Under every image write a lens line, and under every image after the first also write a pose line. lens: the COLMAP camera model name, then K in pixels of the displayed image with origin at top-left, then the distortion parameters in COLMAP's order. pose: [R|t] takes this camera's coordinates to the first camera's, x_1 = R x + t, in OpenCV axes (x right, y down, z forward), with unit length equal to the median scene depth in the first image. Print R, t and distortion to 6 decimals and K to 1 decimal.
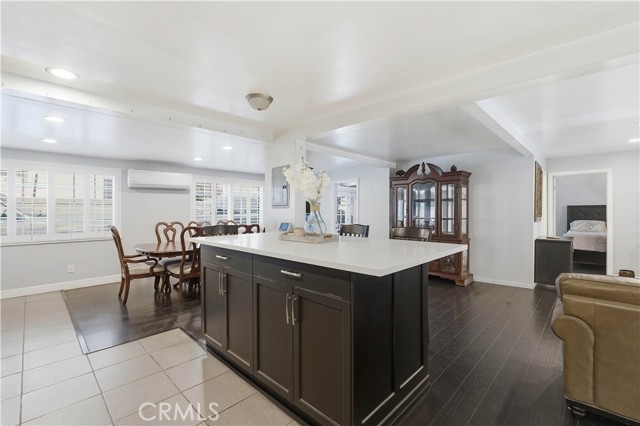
lens RADIAL K [[283.5, 0, 321.5], [0, 283.5, 210.8], [0, 0, 1]] dist [0.001253, -0.000070]
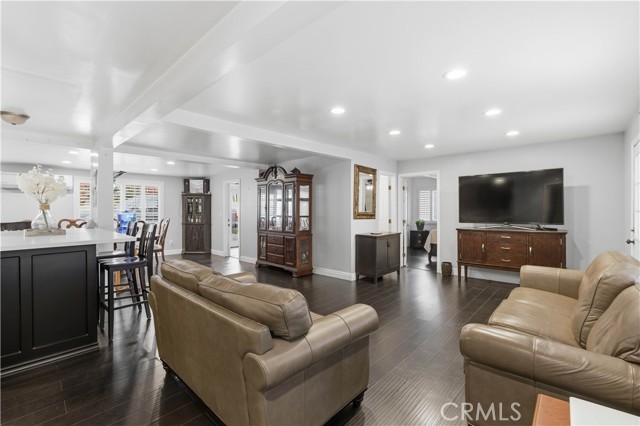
lens RADIAL K [[283.5, 0, 318.4], [0, 283.5, 211.5], [0, 0, 1]] dist [0.001253, -0.000070]
pose [[0.999860, 0.002886, -0.016502, 0.539087], [-0.002759, 0.999967, 0.007683, 0.000472], [0.016524, -0.007636, 0.999834, -0.094783]]
